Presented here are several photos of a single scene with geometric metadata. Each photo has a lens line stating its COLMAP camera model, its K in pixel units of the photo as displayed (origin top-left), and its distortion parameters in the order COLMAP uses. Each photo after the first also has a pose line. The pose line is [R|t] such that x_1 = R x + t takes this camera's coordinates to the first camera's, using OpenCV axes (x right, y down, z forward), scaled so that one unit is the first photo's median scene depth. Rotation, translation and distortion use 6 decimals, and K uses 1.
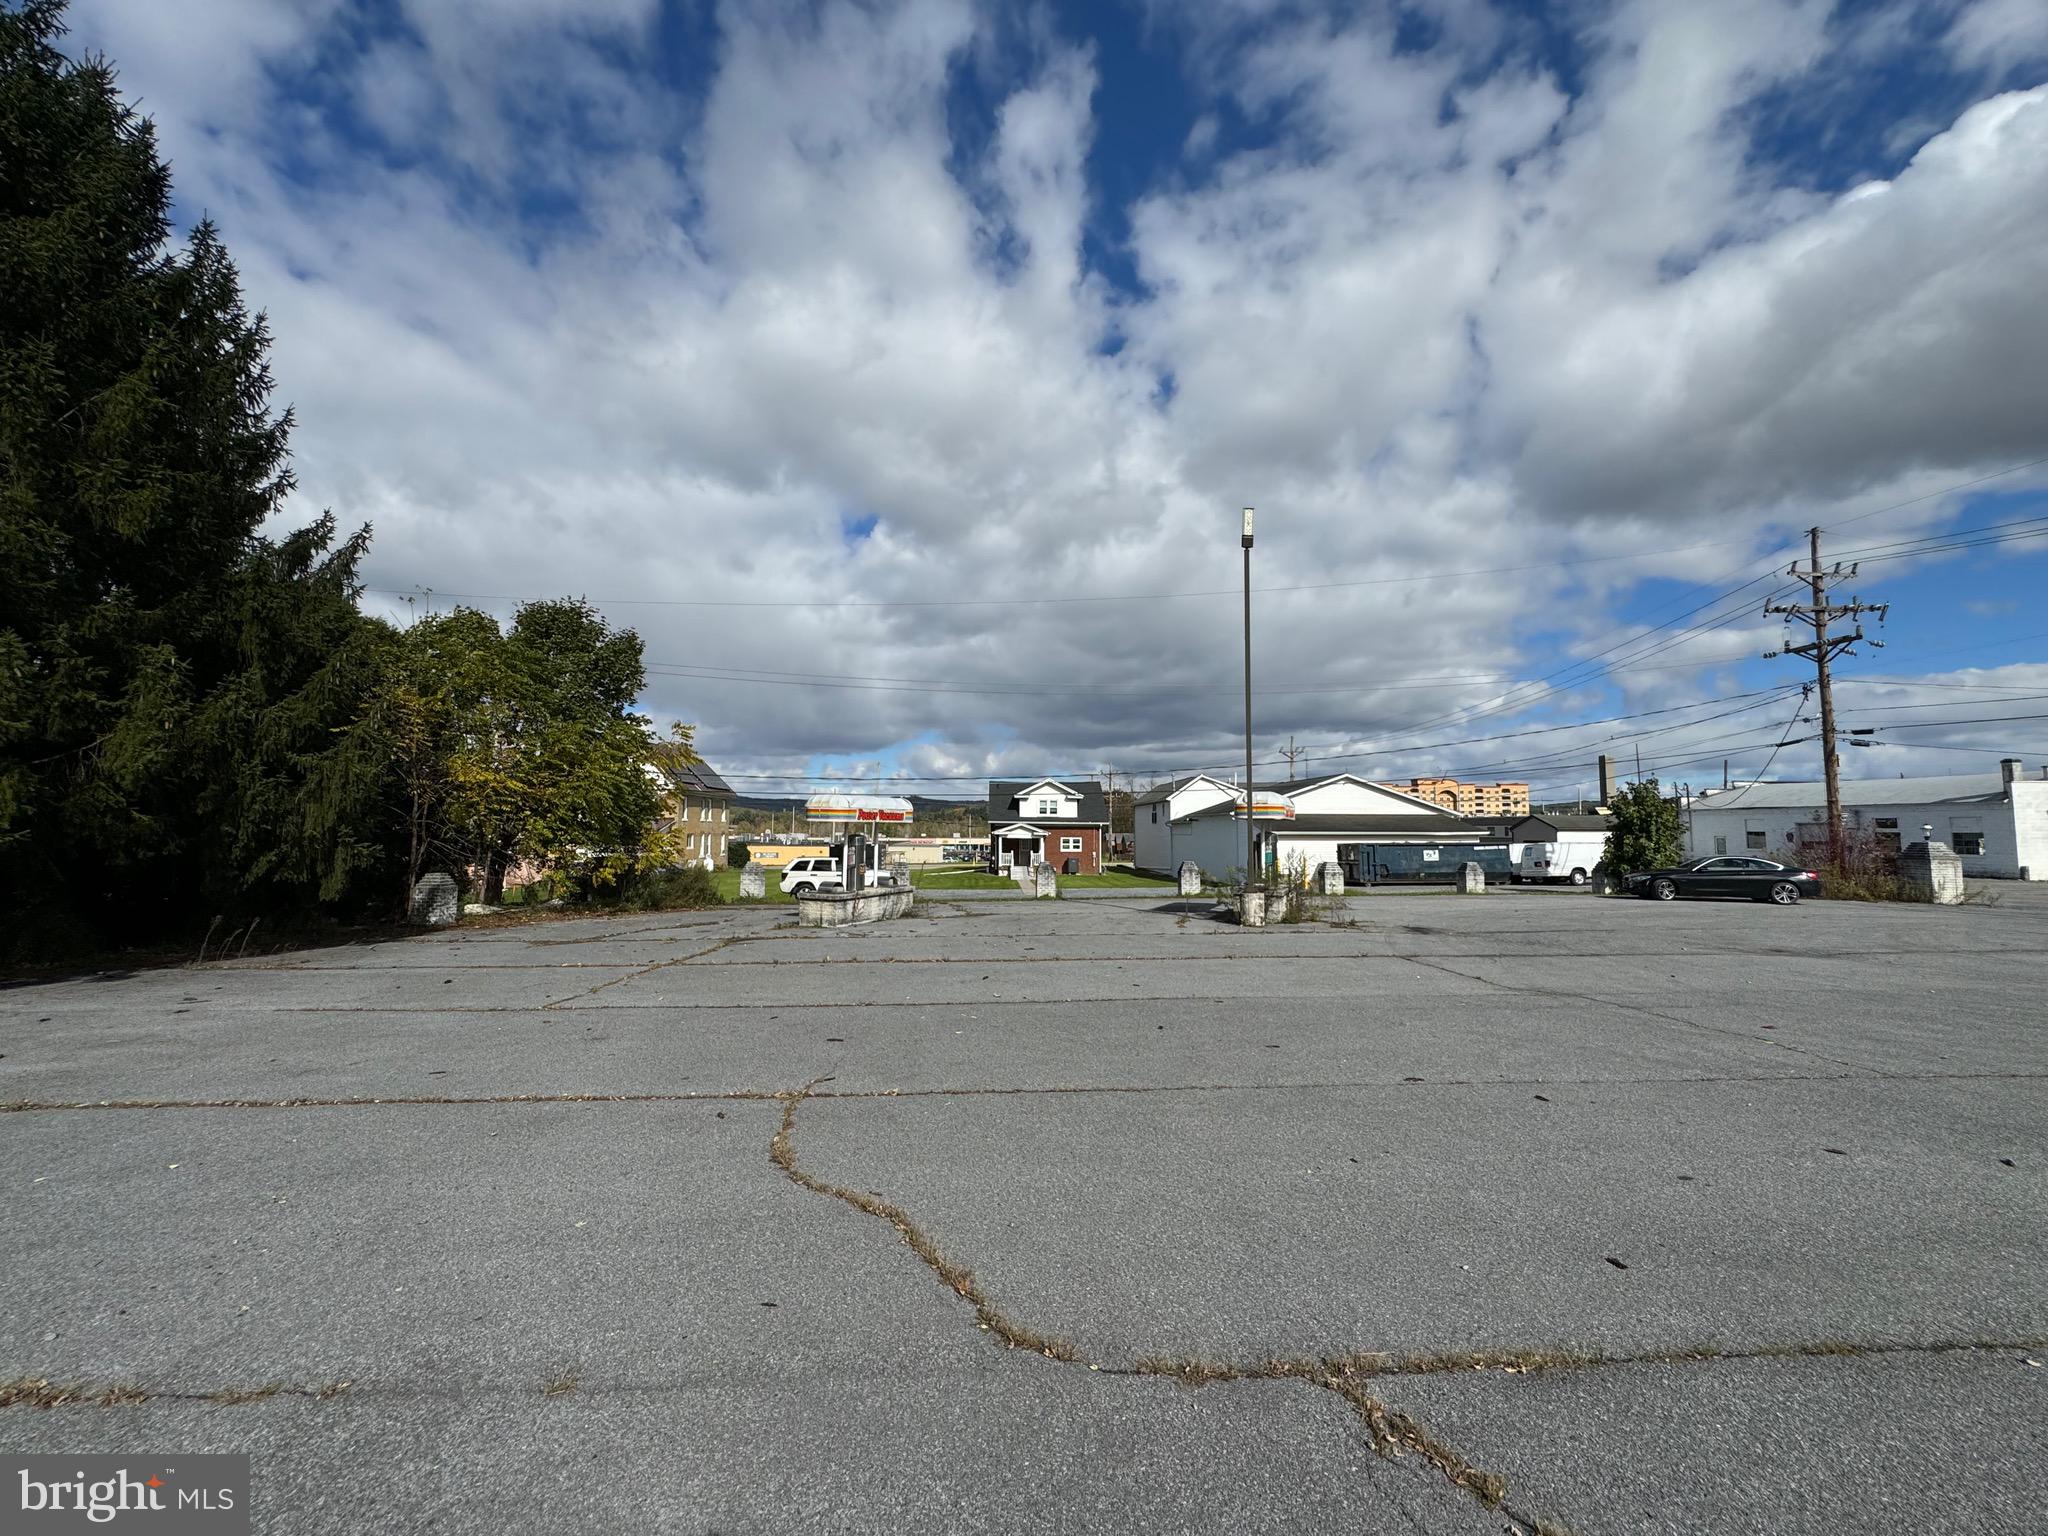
lens RADIAL K [[822.7, 0, 1027.5], [0, 822.7, 768.8], [0, 0, 1]] dist [-0.003735, 0.002076]
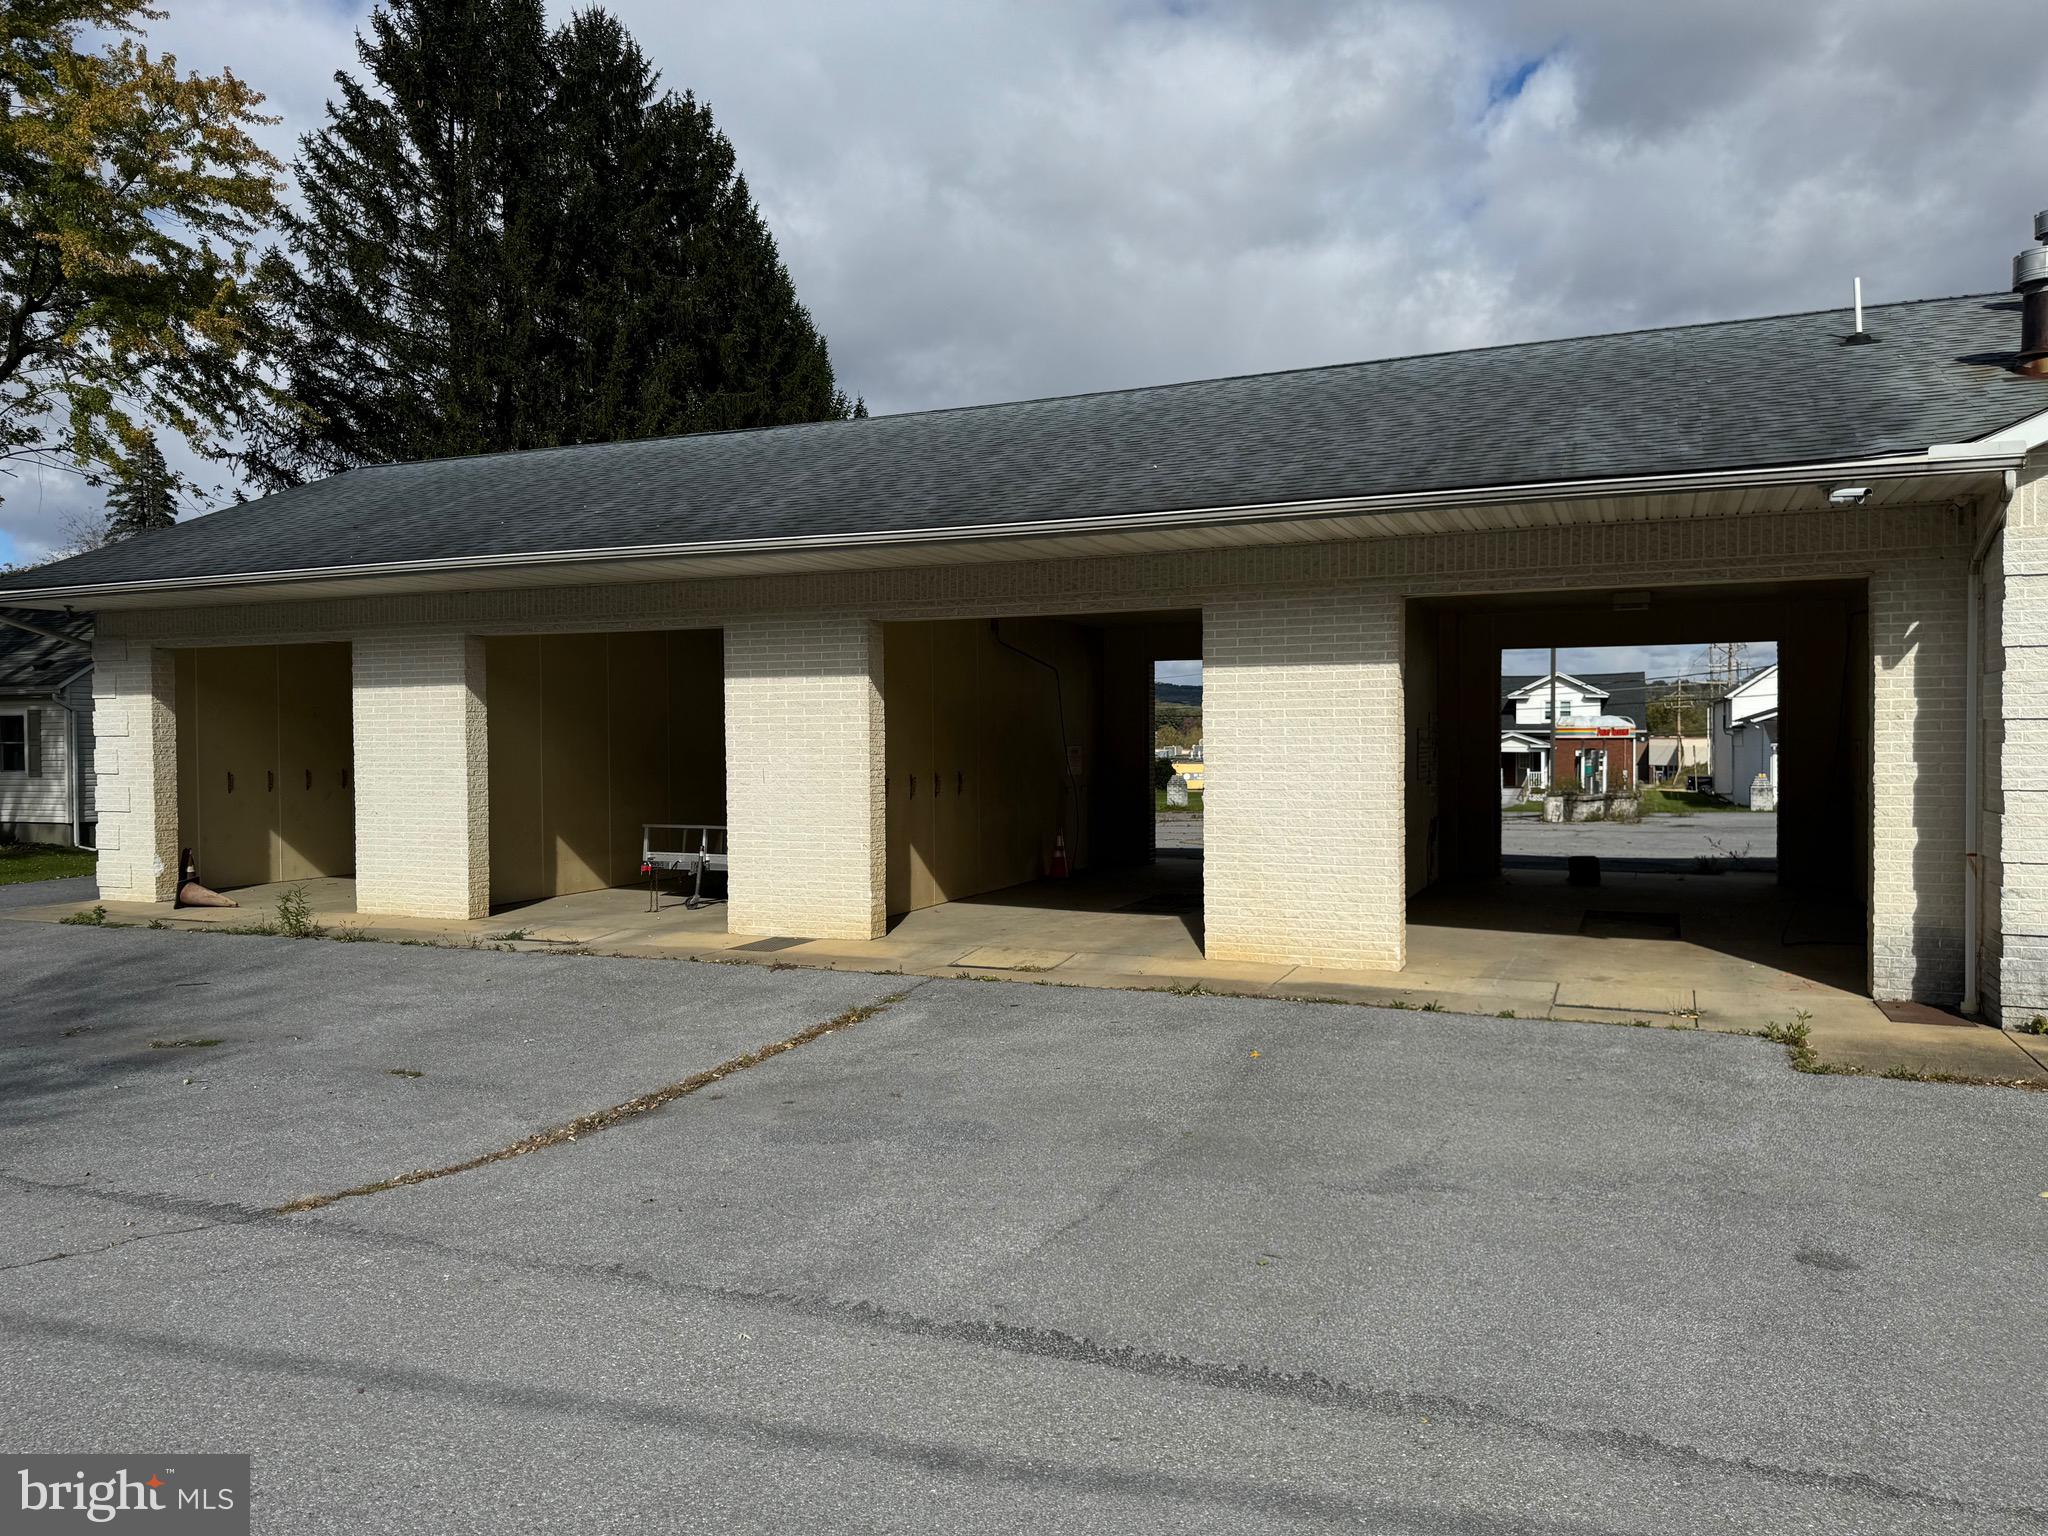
lens RADIAL K [[1448.7, 0, 1019.2], [0, 1448.7, 765.9], [0, 0, 1]] dist [0.079365, -0.091819]
pose [[0.908030, -0.000991, -0.418905, 0.142114], [0.040401, 0.995543, 0.085219, -0.036674], [0.416953, -0.094305, 0.904022, -0.416484]]
